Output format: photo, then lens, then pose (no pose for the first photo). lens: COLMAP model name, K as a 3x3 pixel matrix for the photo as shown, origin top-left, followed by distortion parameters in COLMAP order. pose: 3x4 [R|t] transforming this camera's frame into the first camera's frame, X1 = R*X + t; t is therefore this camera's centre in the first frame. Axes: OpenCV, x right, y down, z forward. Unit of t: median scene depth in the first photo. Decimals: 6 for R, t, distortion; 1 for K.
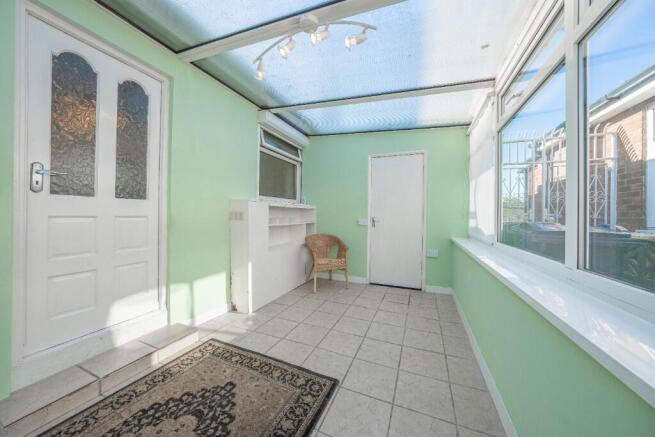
lens RADIAL K [[228.4, 0, 326.7], [0, 228.4, 215.3], [0, 0, 1]] dist [-0.017438, 0.000096]
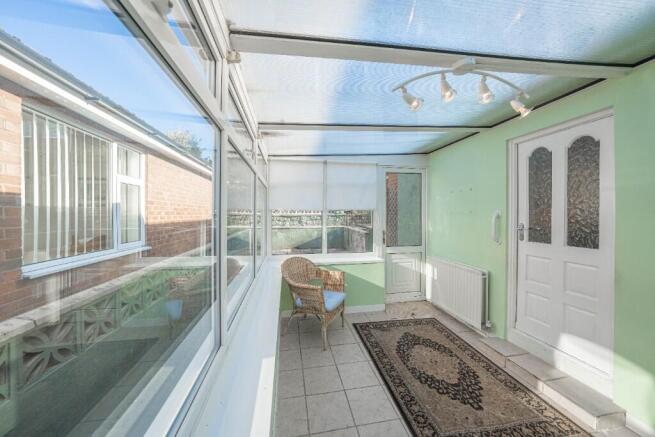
lens RADIAL K [[228.4, 0, 326.7], [0, 228.4, 215.3], [0, 0, 1]] dist [-0.017438, 0.000096]
pose [[-0.839436, -0.023148, -0.542966, 0.816513], [-0.026334, 0.999651, -0.001904, -0.213767], [0.542821, 0.012700, -0.839752, 1.384347]]
